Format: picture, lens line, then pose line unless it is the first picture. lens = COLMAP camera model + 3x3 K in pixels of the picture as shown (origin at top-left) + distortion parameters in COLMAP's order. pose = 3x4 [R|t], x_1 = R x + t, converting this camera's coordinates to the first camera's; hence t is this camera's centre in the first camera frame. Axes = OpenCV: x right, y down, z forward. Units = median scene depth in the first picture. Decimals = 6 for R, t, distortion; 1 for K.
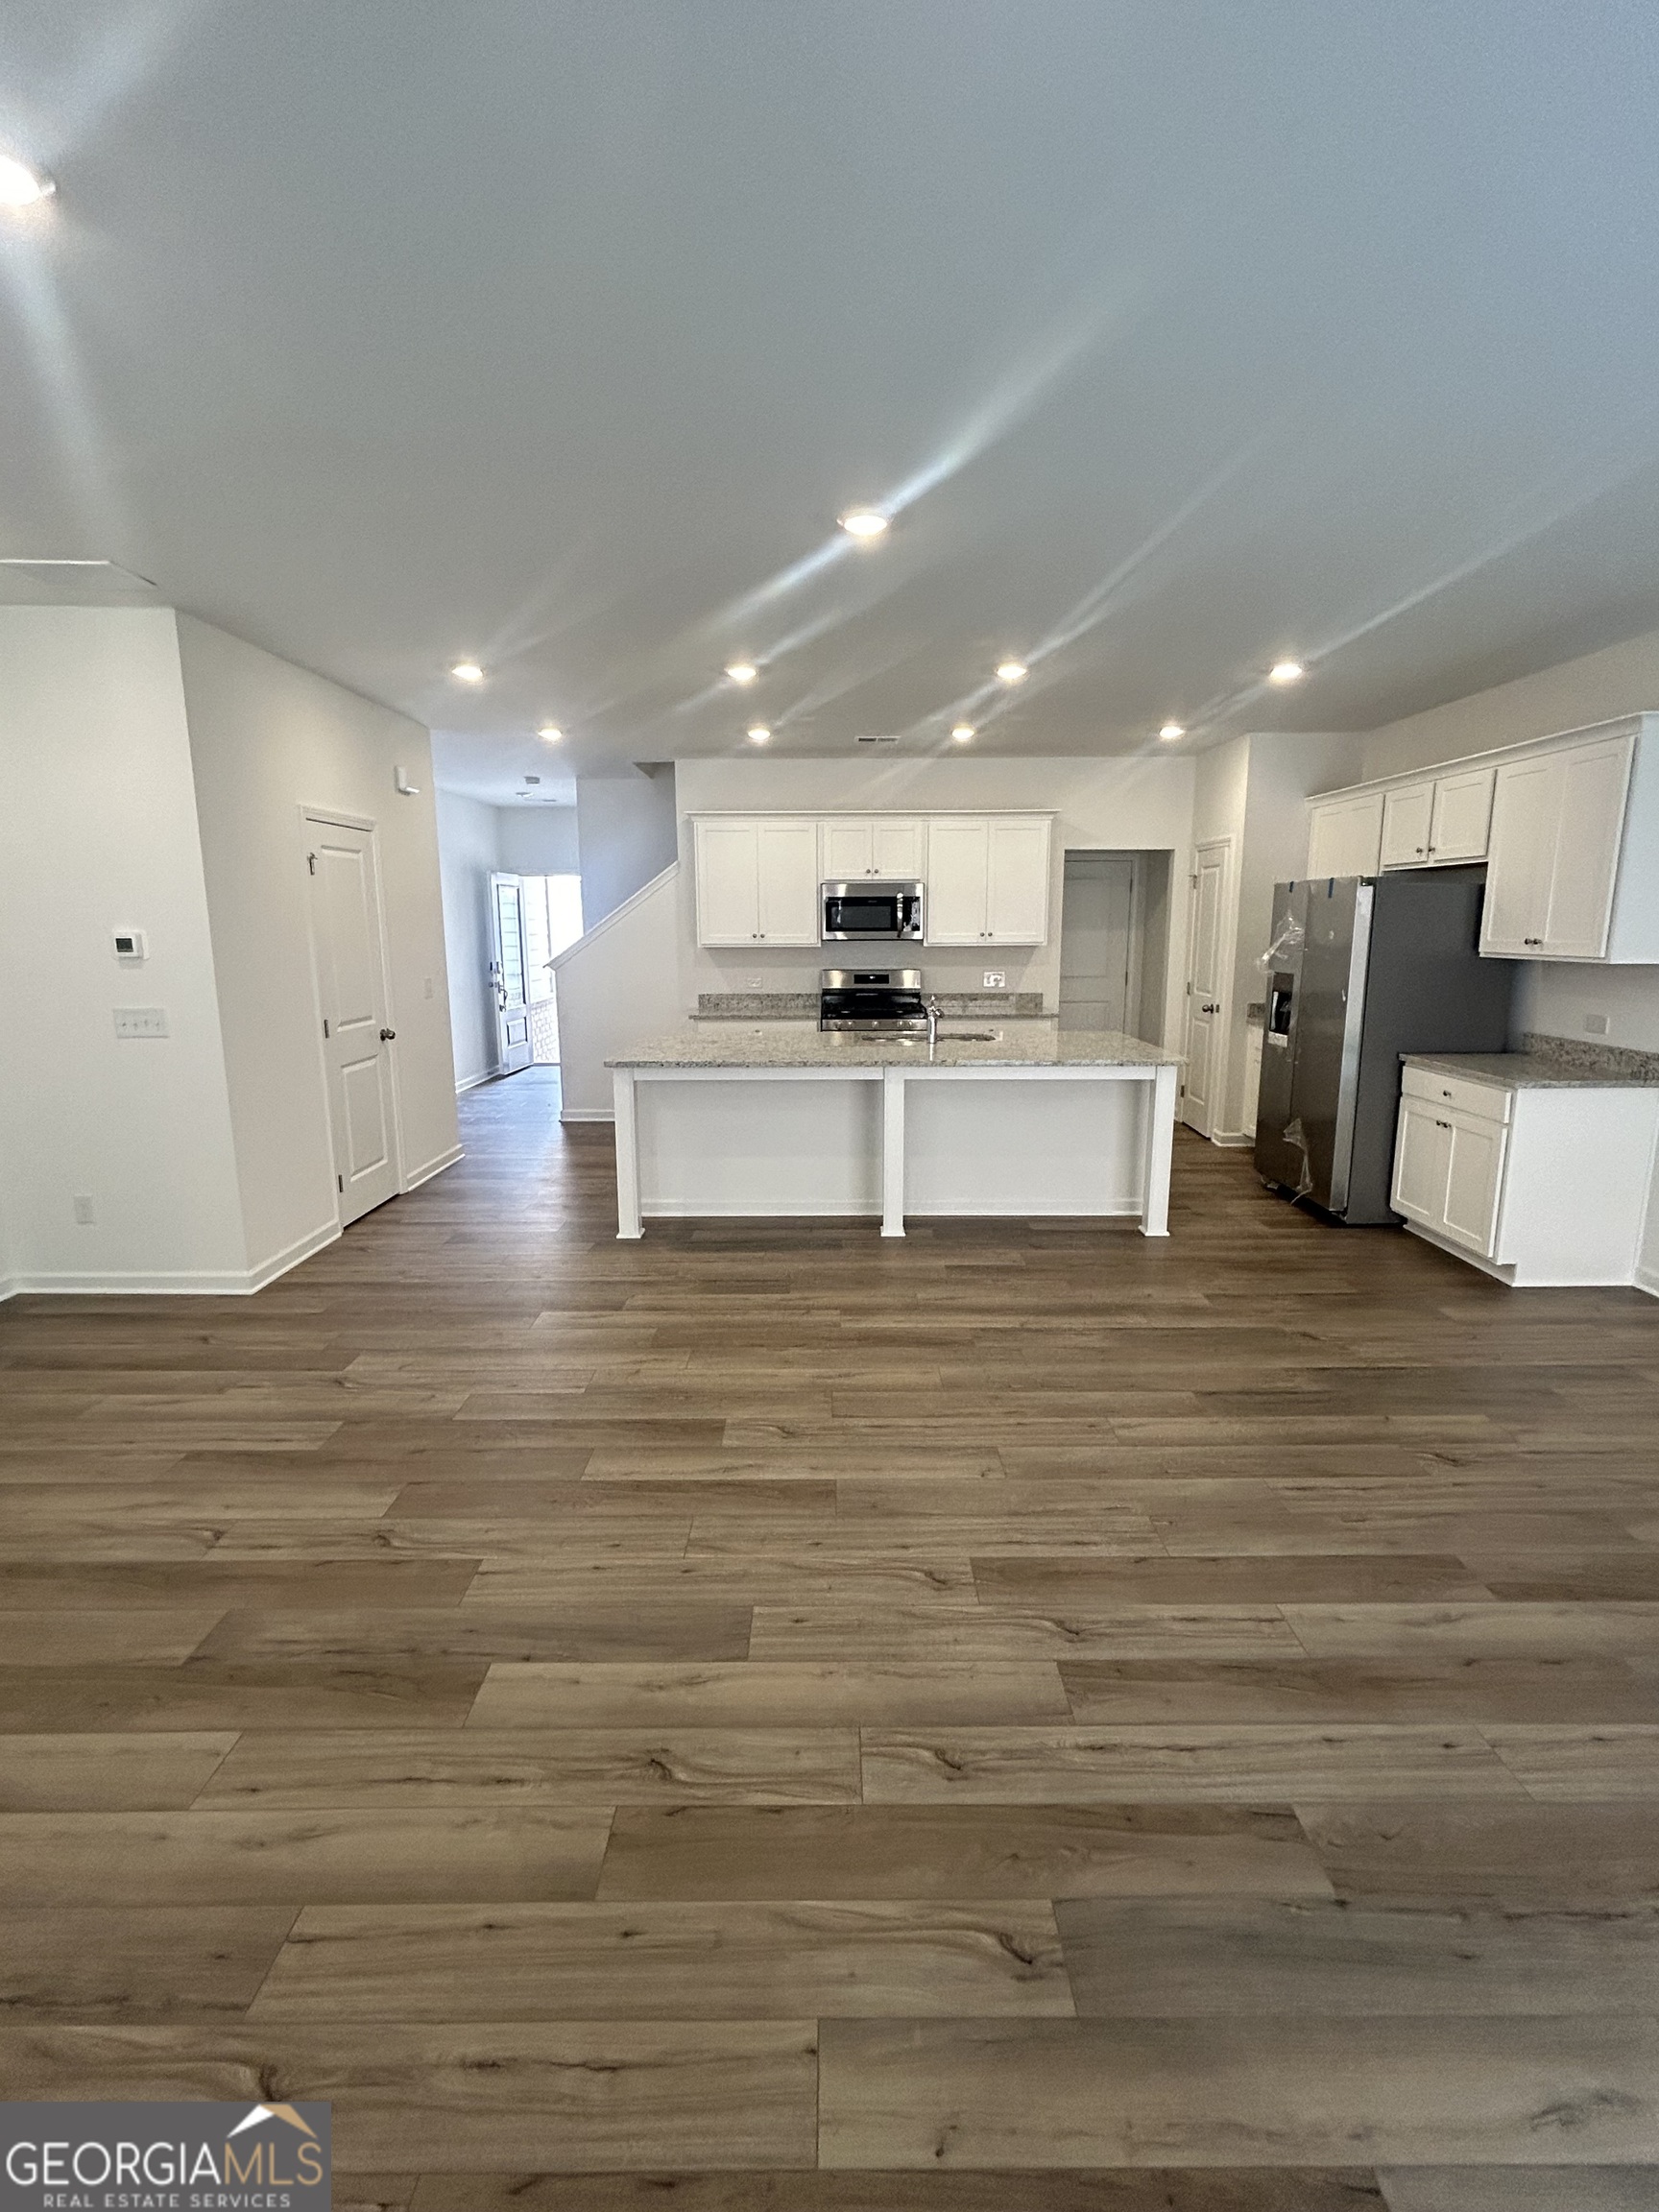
lens RADIAL K [[997.4, 0, 829.5], [0, 997.4, 1106.0], [0, 0, 1]] dist [-0.000429, -0.000270]
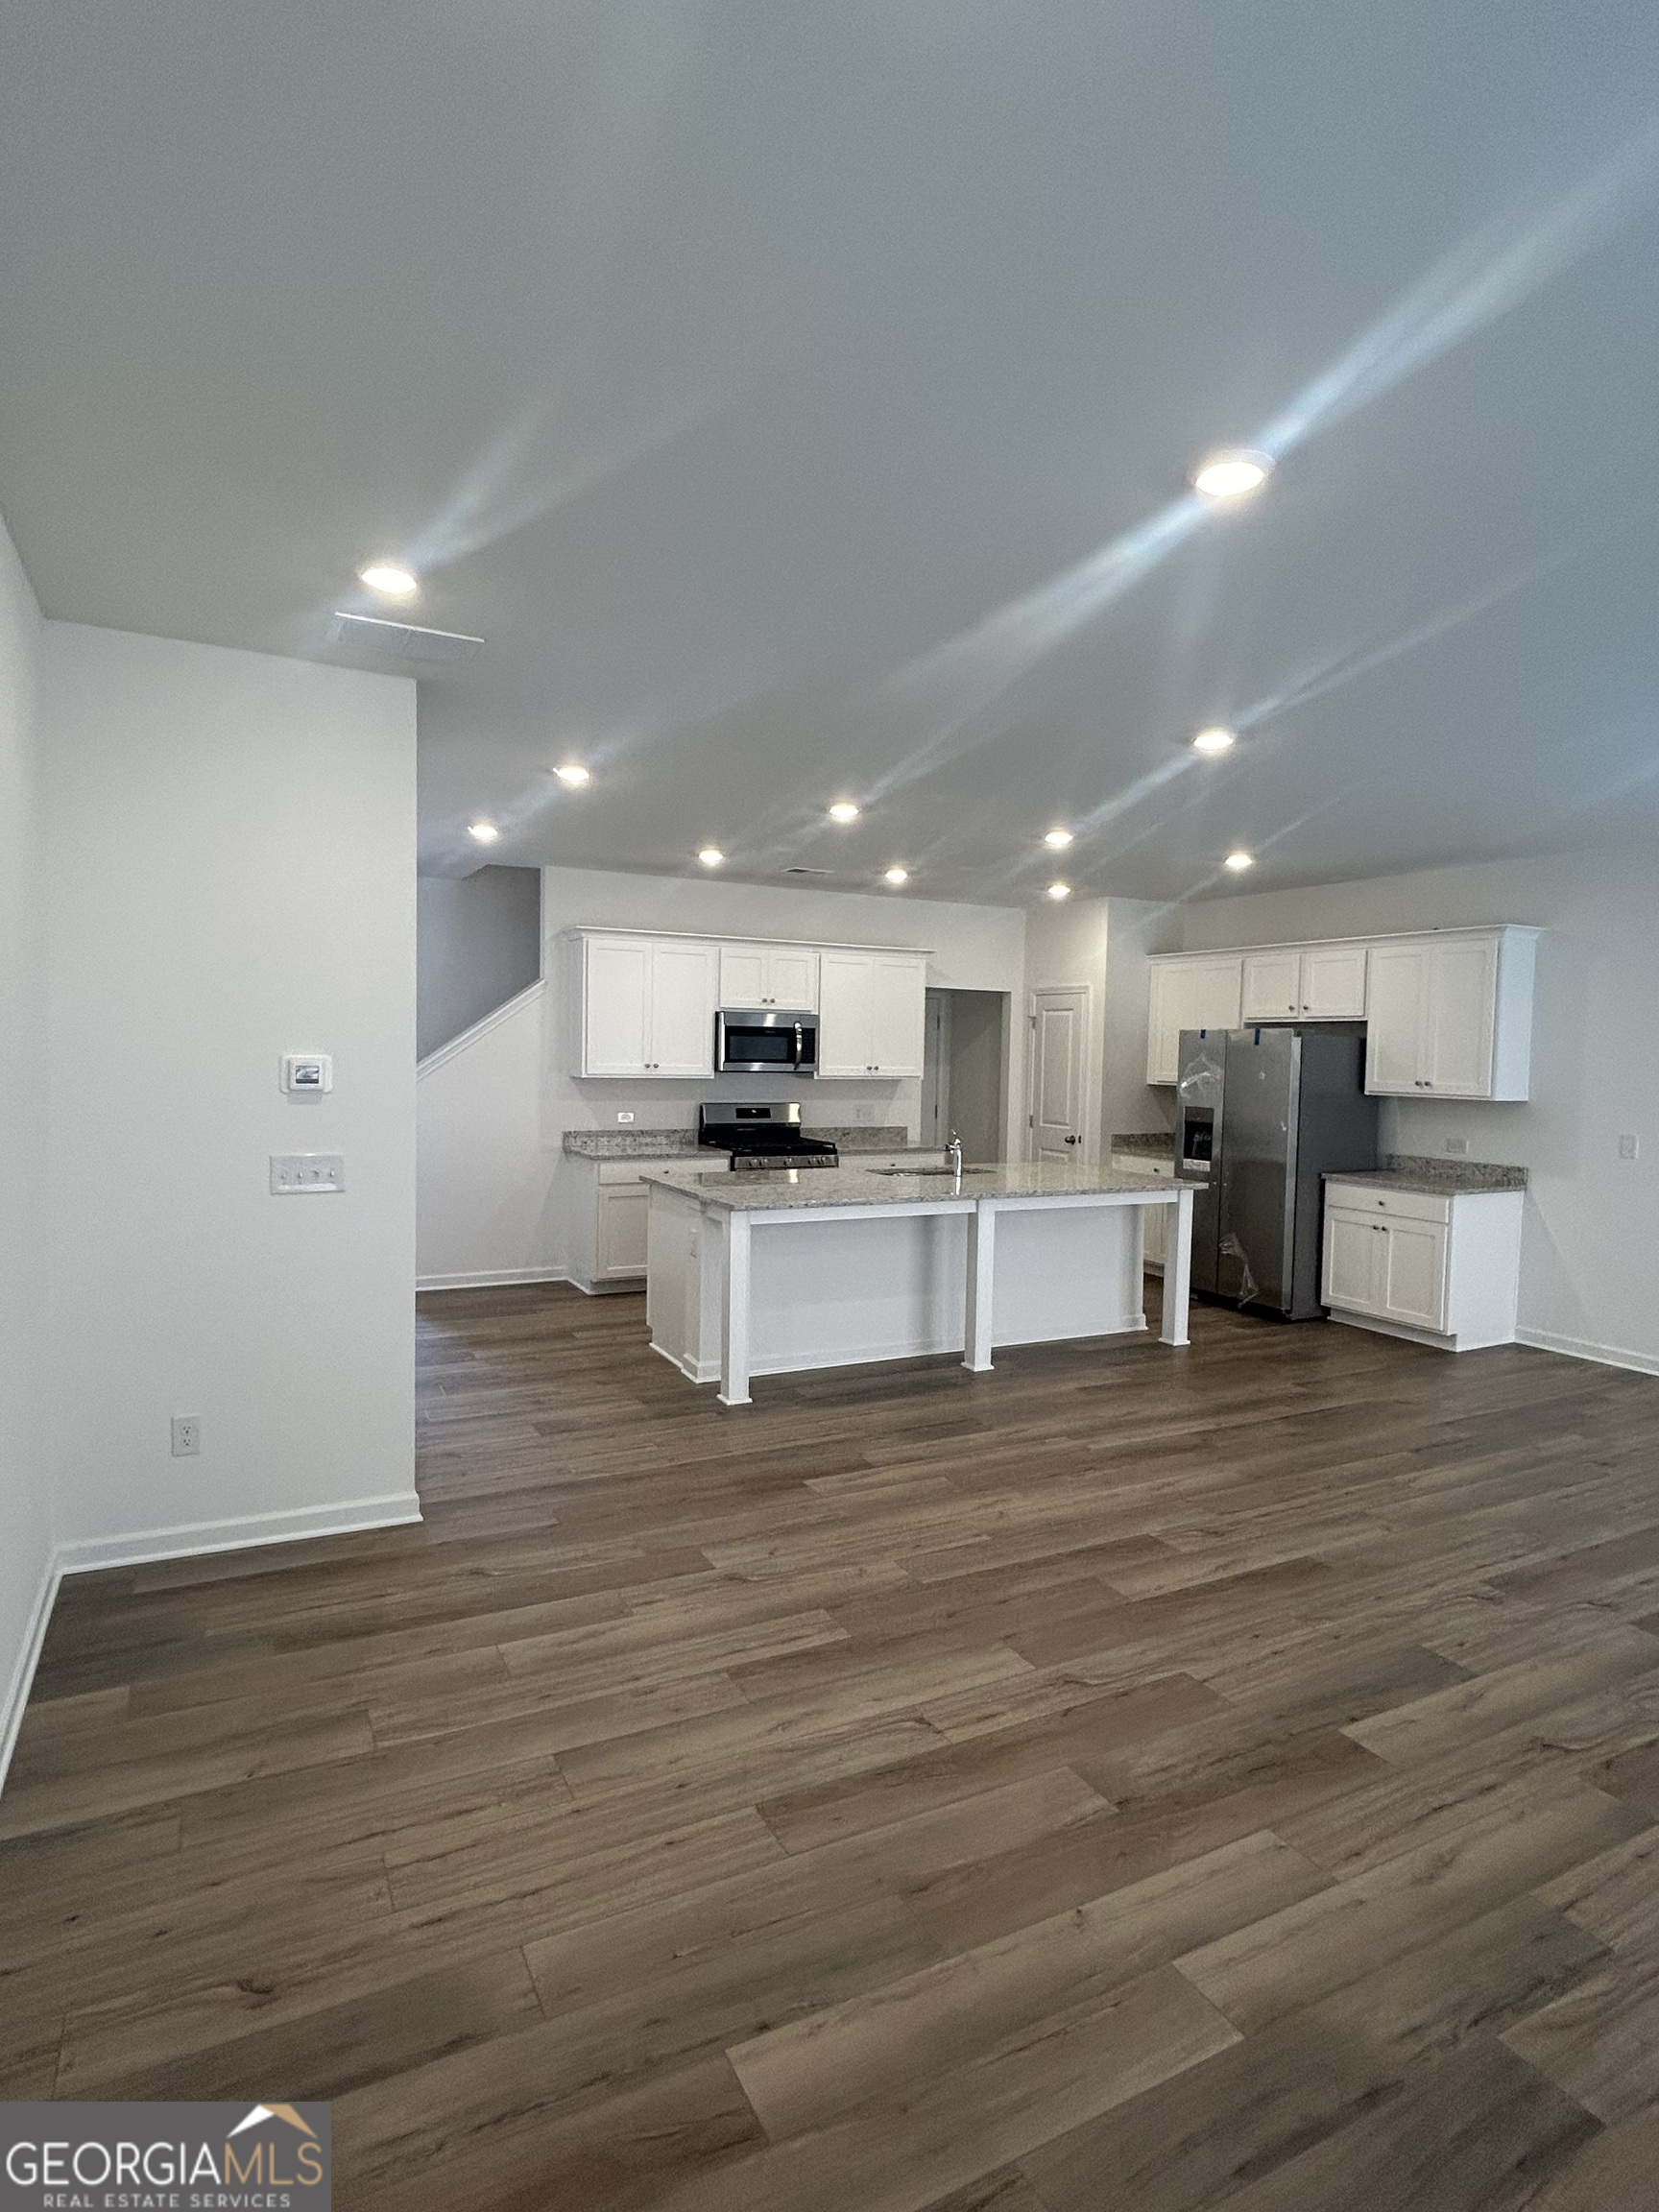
lens RADIAL K [[1171.3, 0, 829.5], [0, 1171.3, 1106.0], [0, 0, 1]] dist [-0.002196, -0.000245]
pose [[0.885843, -0.000360, 0.463985, -0.724259], [0.061256, 0.991337, -0.116180, -0.005262], [-0.459923, 0.131340, 0.878192, 0.014857]]
